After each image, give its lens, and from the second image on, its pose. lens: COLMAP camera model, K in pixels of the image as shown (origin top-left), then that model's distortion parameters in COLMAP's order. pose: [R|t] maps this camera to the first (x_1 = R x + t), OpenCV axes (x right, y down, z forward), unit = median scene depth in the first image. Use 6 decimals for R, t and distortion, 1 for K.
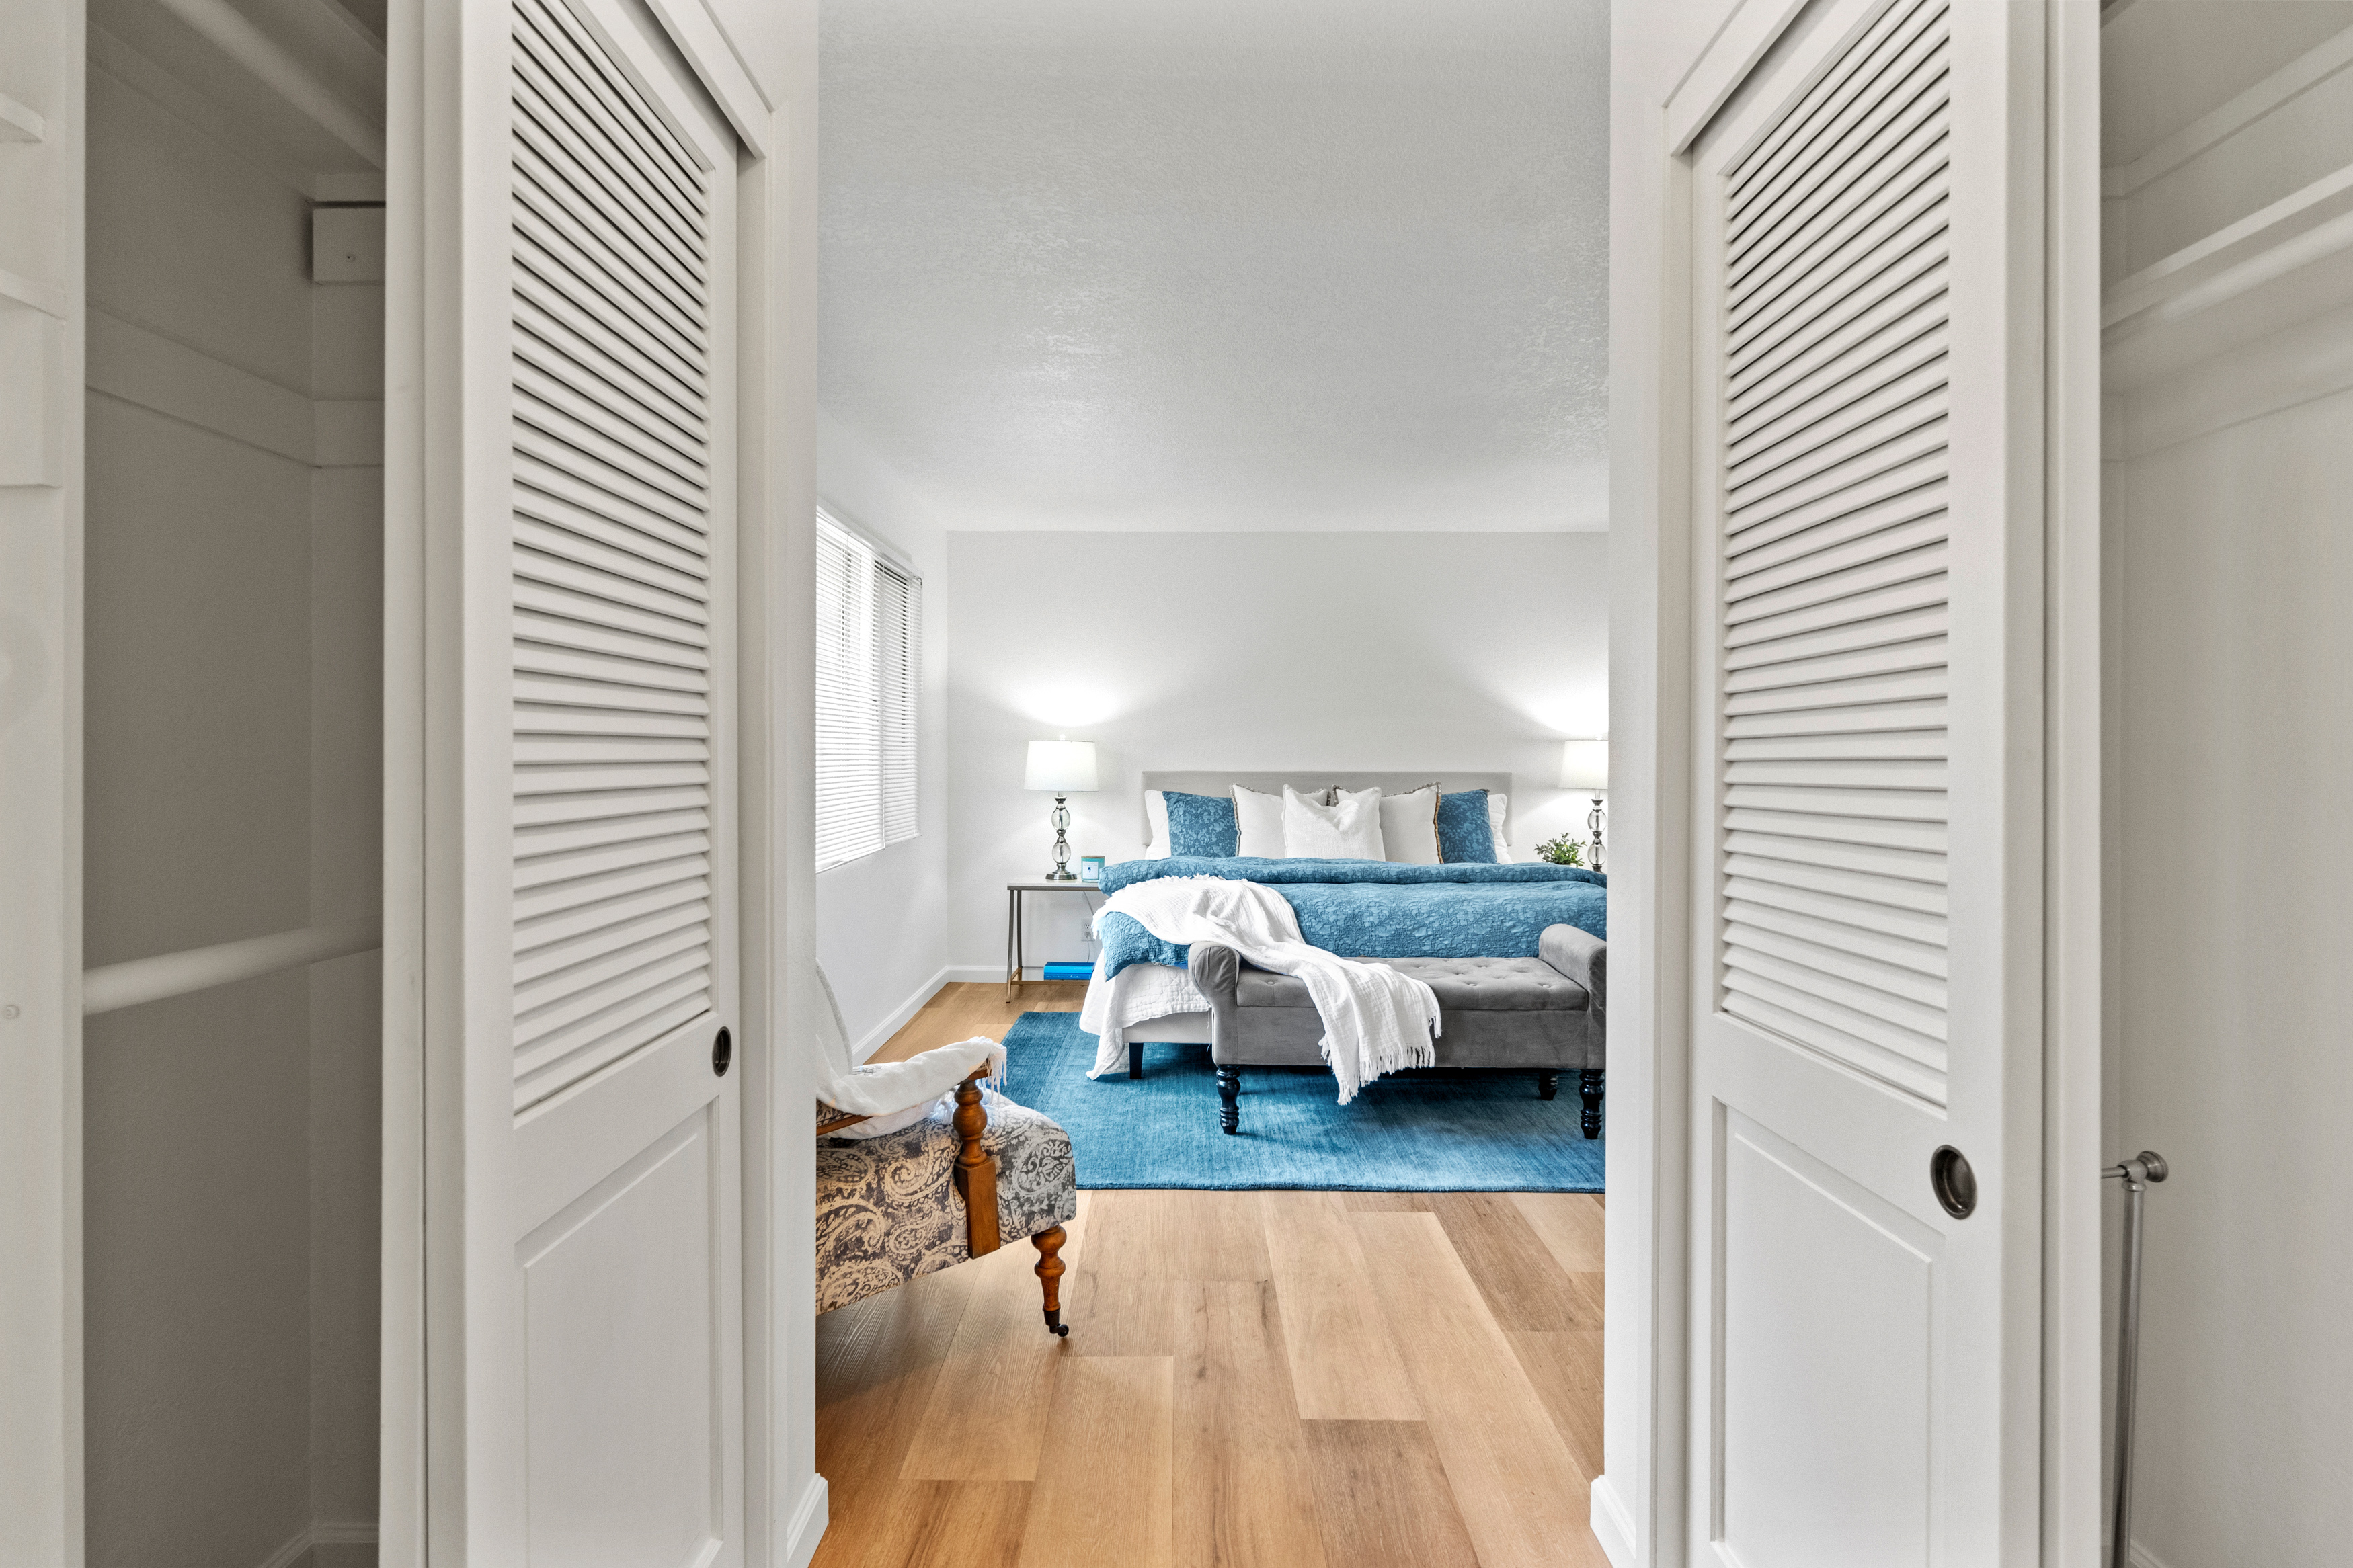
lens RADIAL K [[1221.8, 0, 1186.1], [0, 1221.8, 778.6], [0, 0, 1]] dist [-0.003061, 0.000099]
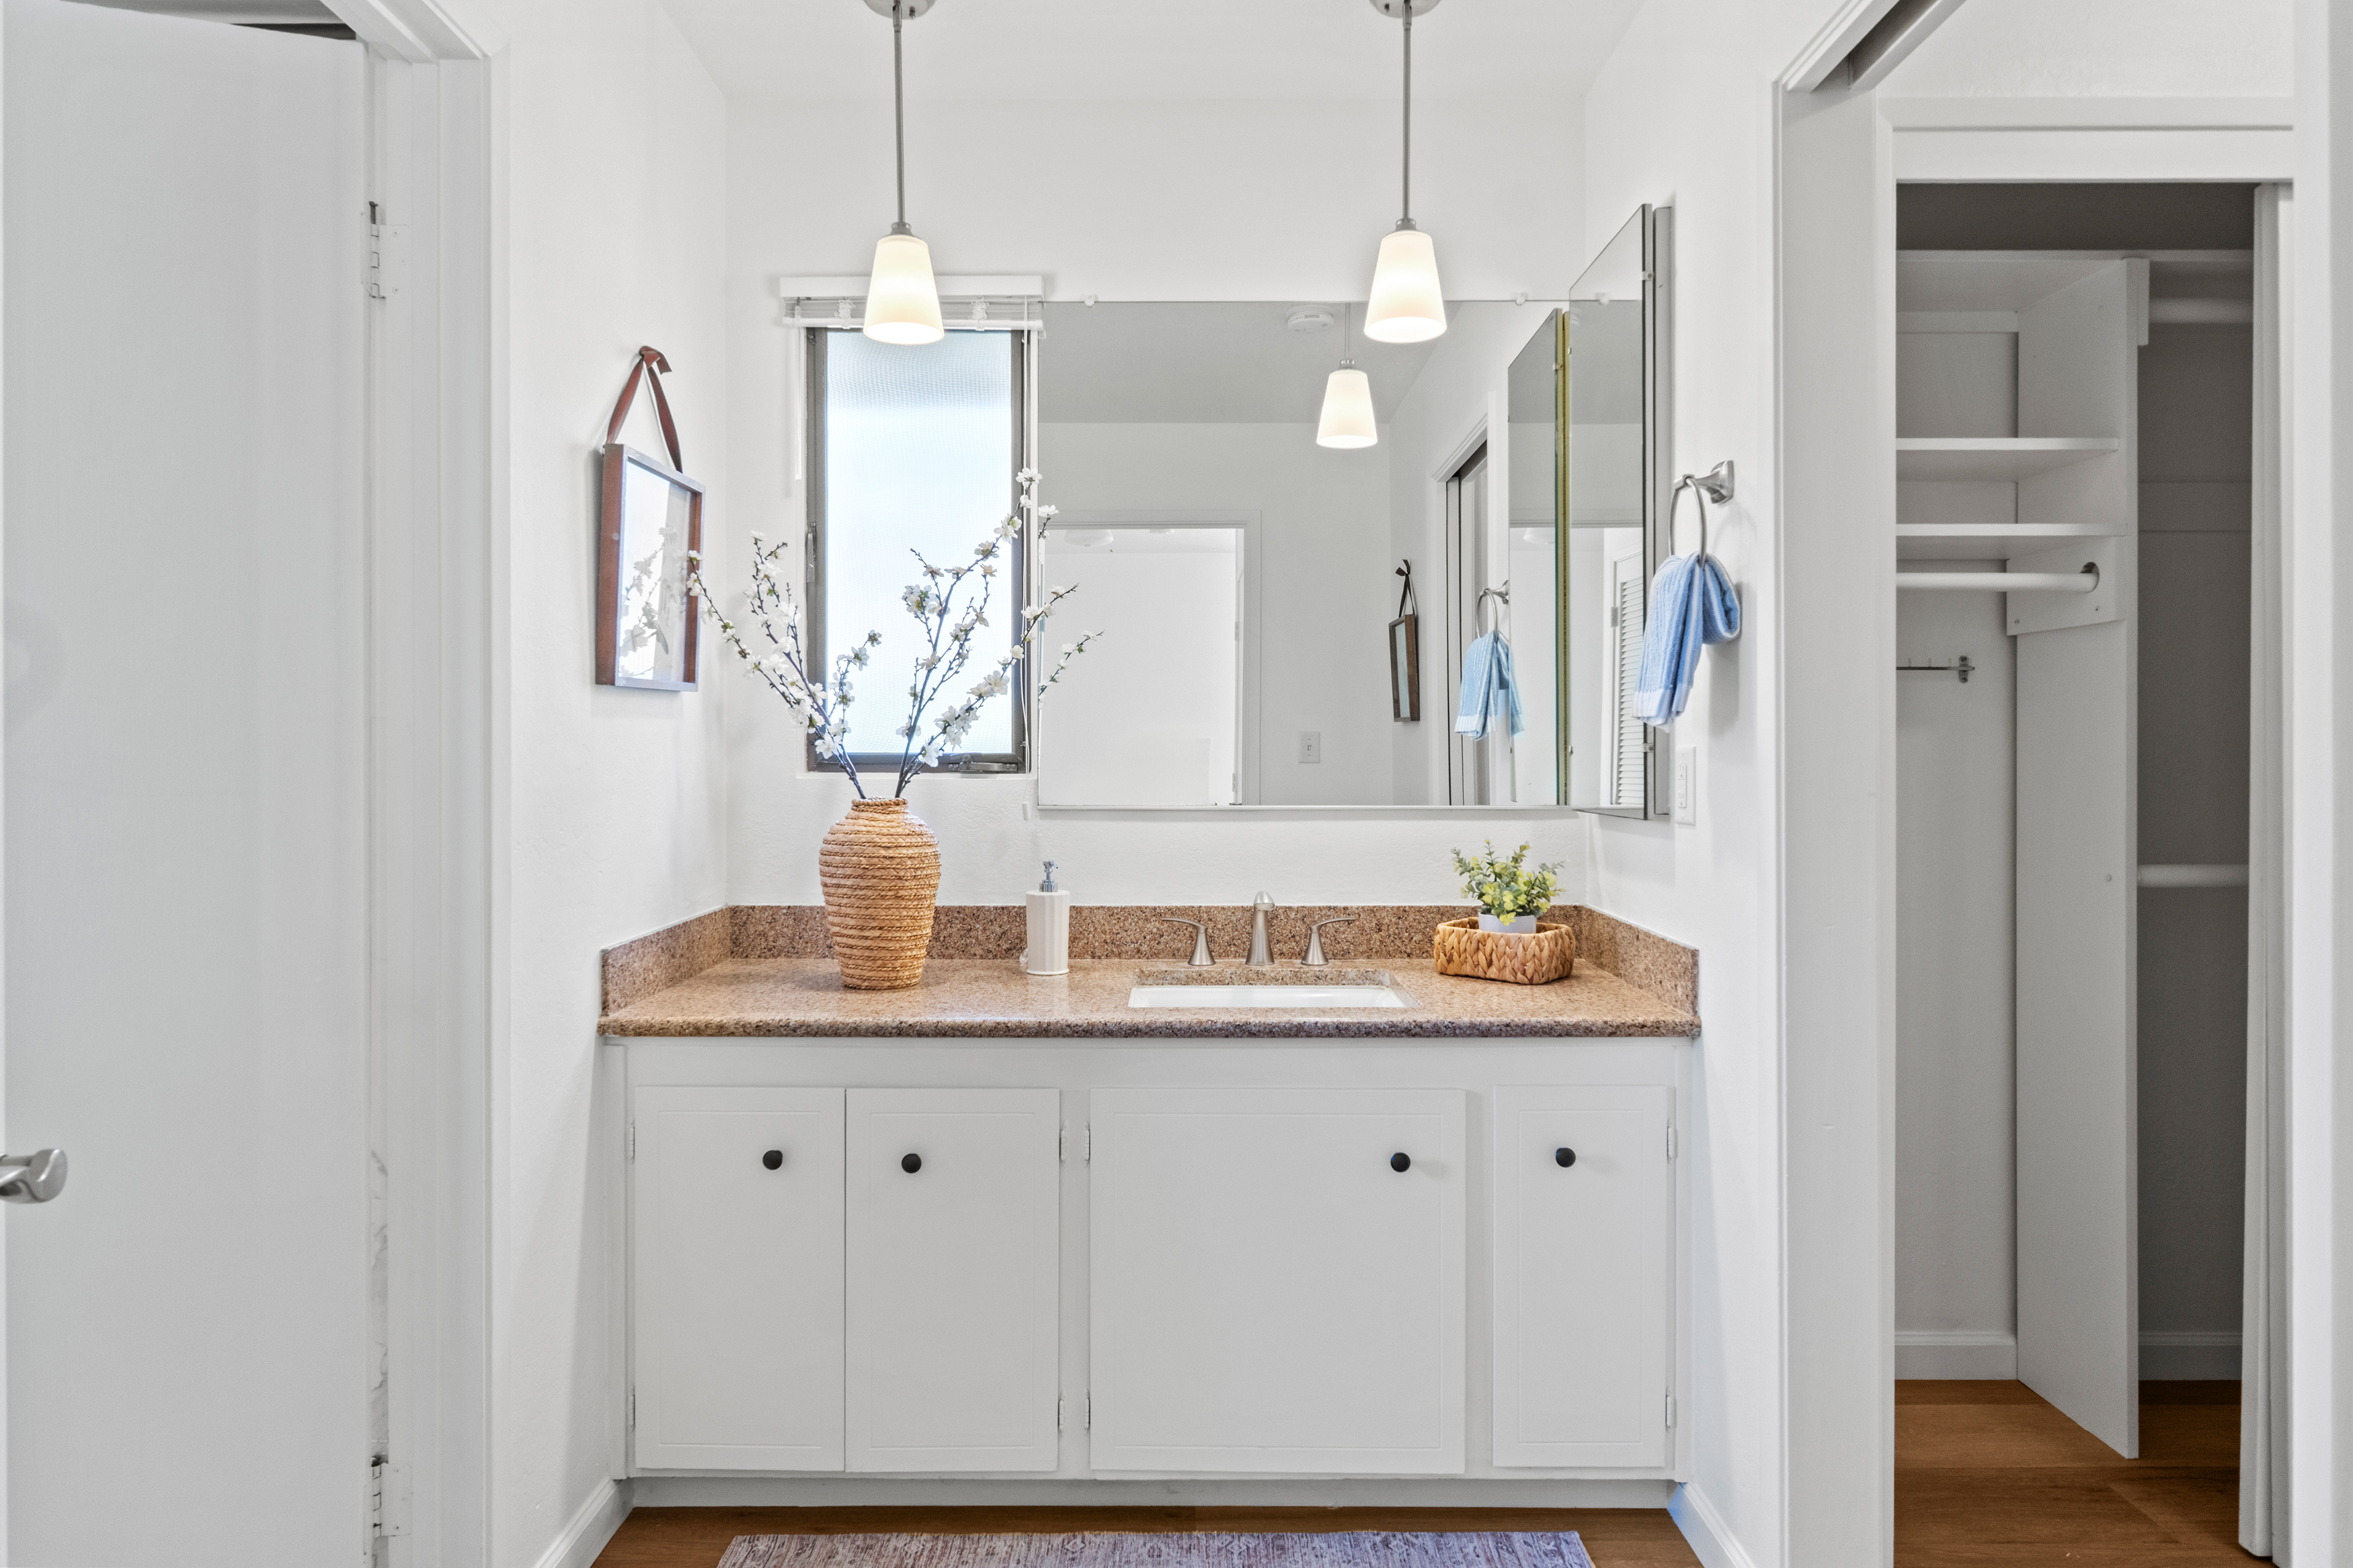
lens RADIAL K [[1406.7, 0, 1163.1], [0, 1406.7, 750.2], [0, 0, 1]] dist [-0.003501, 0.000450]
pose [[-0.009789, -0.007560, -0.999924, 0.329235], [-0.011308, 0.999908, -0.007449, 0.002388], [0.999888, 0.011234, -0.009873, -0.129868]]
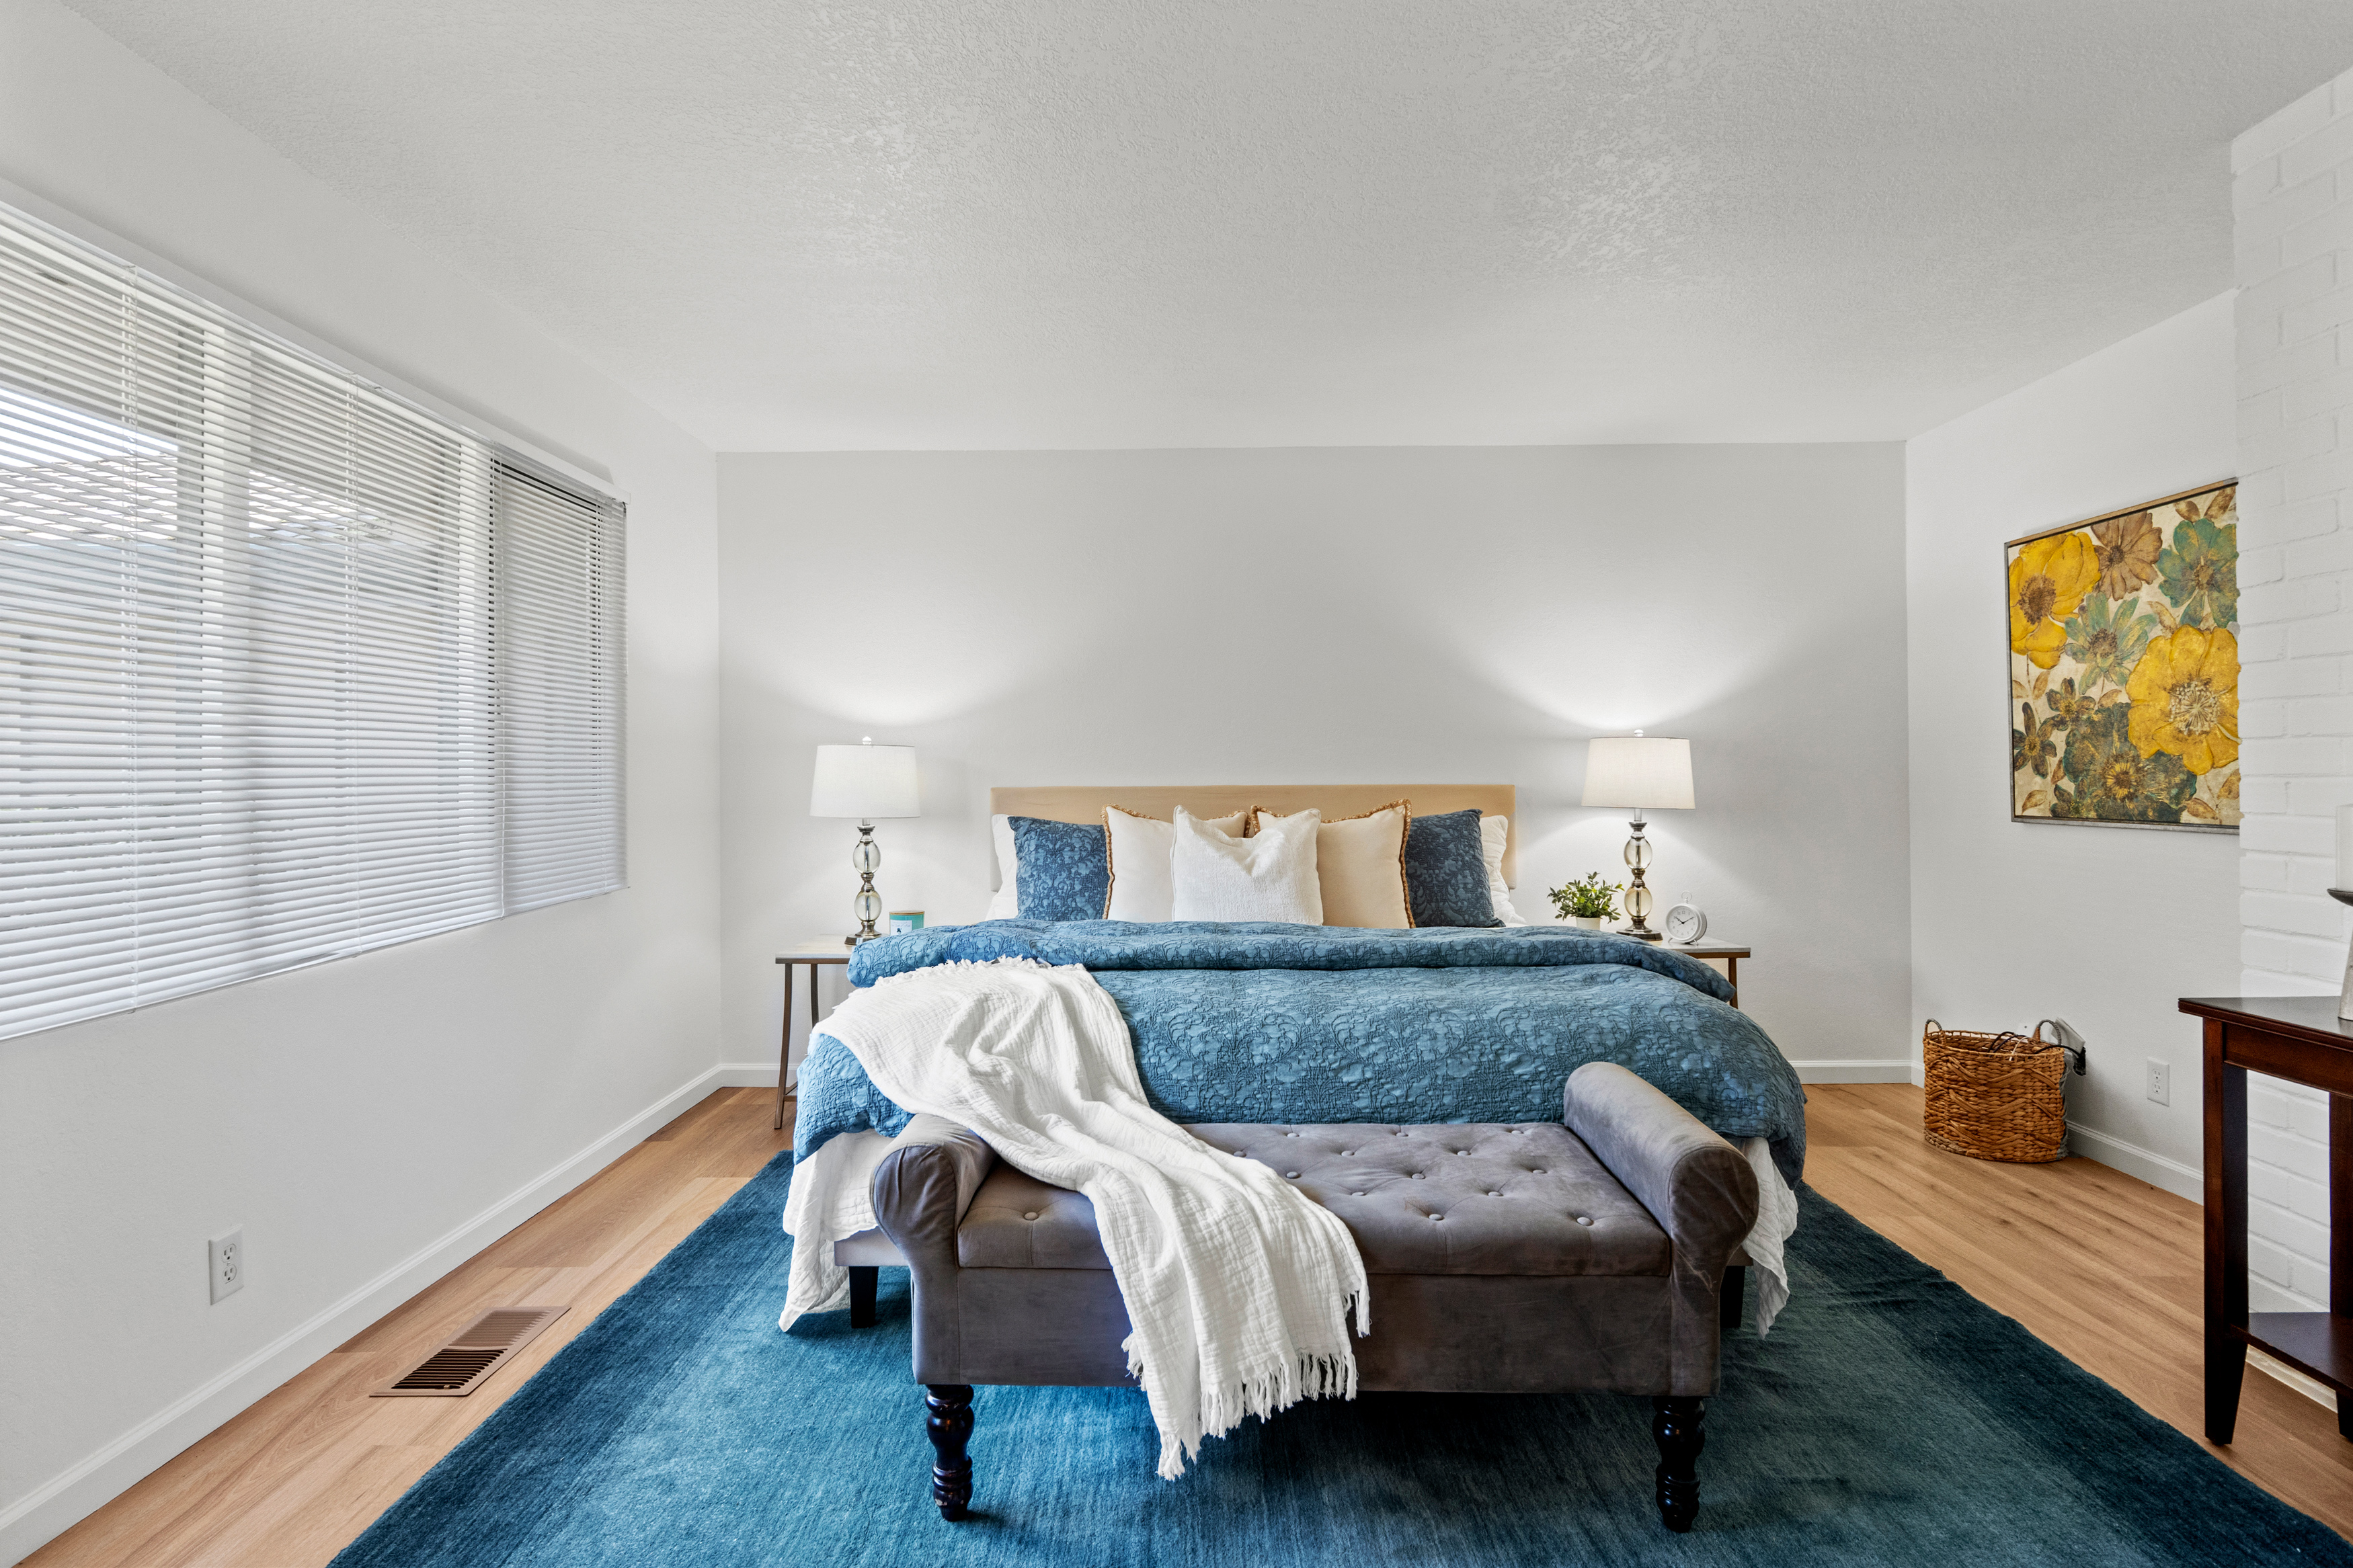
lens RADIAL K [[1221.8, 0, 1186.1], [0, 1221.8, 778.6], [0, 0, 1]] dist [-0.003061, 0.000099]
pose [[0.999950, -0.008825, -0.004784, 0.118745], [0.008781, 0.999921, -0.009048, -0.005617], [0.004864, 0.009006, 0.999948, 0.433902]]
